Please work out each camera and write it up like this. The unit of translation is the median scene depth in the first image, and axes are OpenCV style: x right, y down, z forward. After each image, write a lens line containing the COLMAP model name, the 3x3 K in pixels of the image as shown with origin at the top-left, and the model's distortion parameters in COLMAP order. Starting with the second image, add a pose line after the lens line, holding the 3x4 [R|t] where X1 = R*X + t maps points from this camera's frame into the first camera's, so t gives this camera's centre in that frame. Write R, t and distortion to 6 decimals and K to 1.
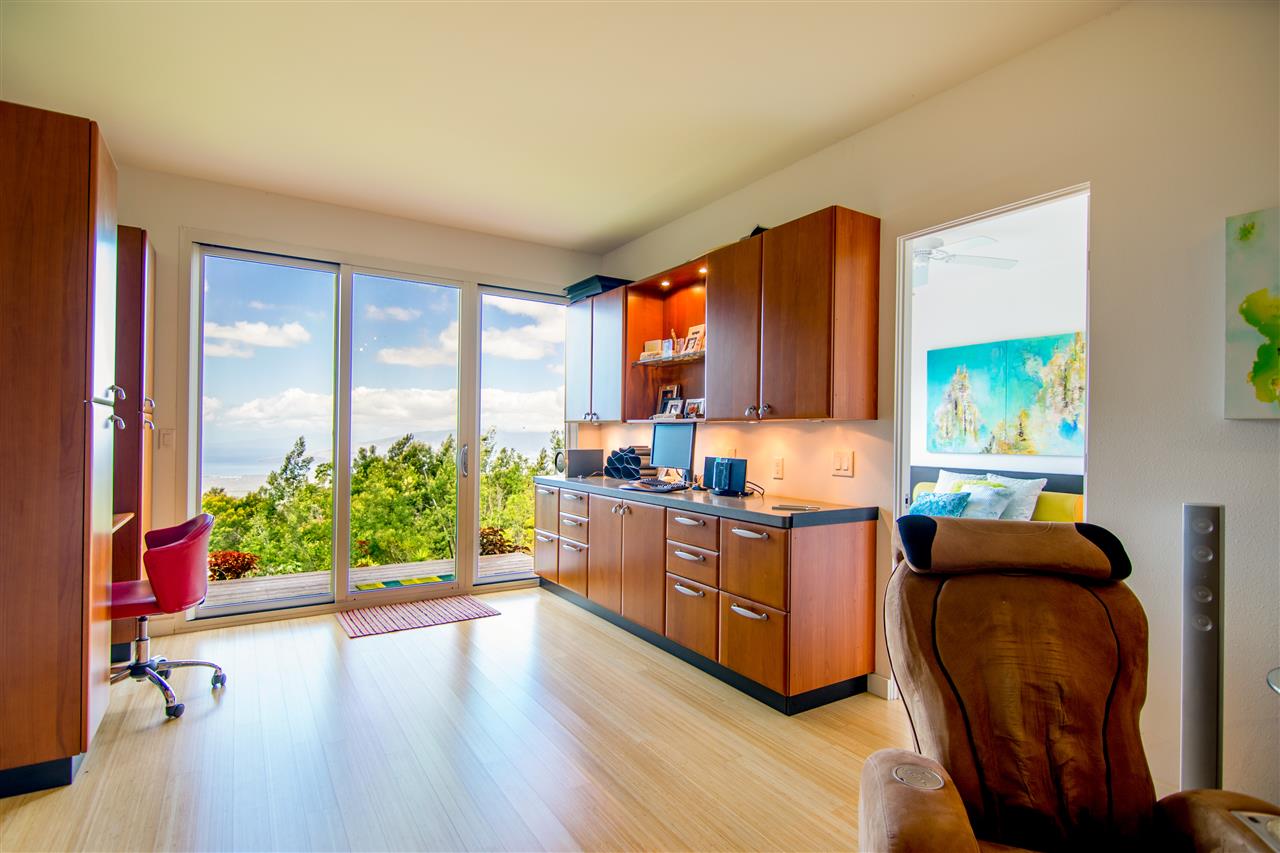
lens RADIAL K [[623.9, 0, 640.8], [0, 623.9, 430.1], [0, 0, 1]] dist [-0.019481, -0.001648]
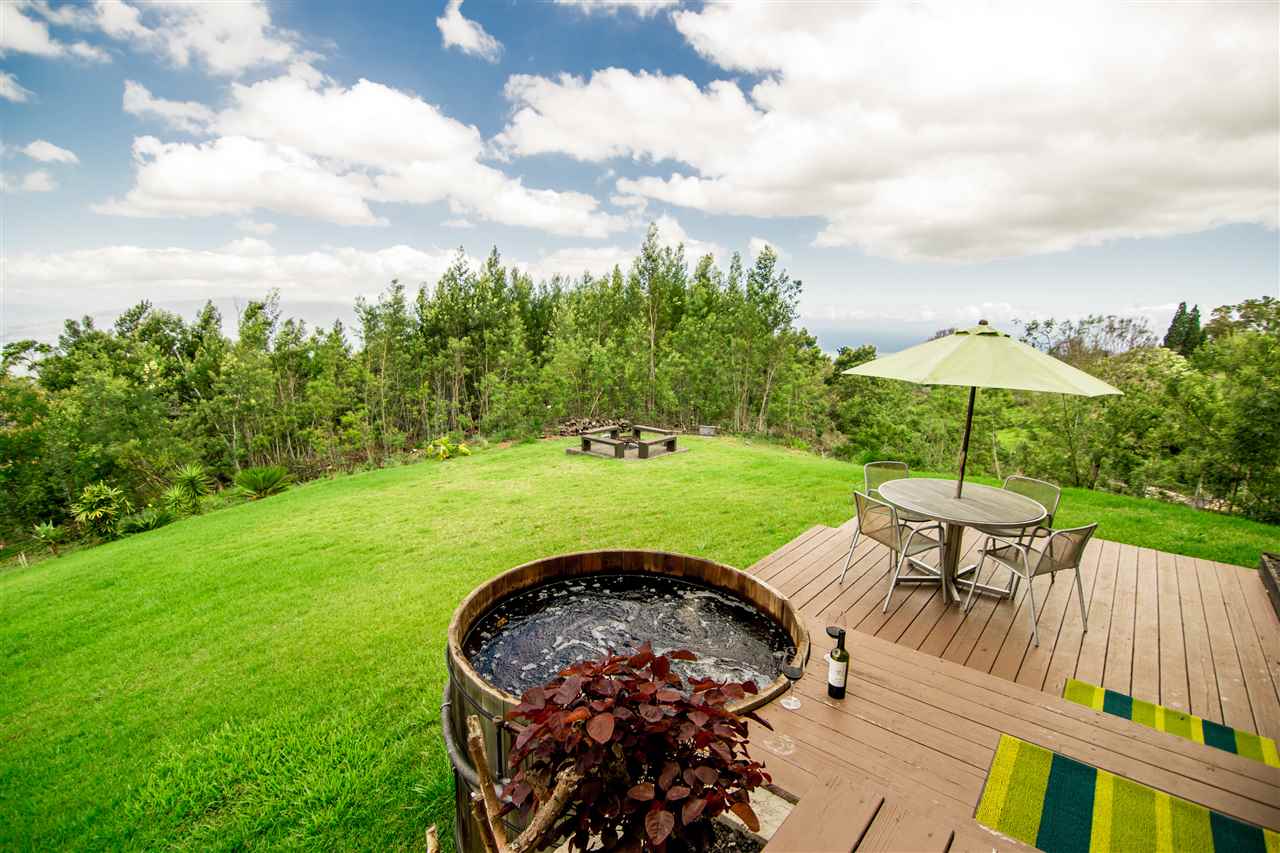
lens RADIAL K [[623.9, 0, 638.0], [0, 623.9, 438.6], [0, 0, 1]] dist [-0.019481, -0.001648]
pose [[0.953693, -0.055519, 0.295613, -0.045165], [-0.009473, 0.976786, 0.214009, 0.005398], [-0.300632, -0.206900, 0.931028, 0.128030]]
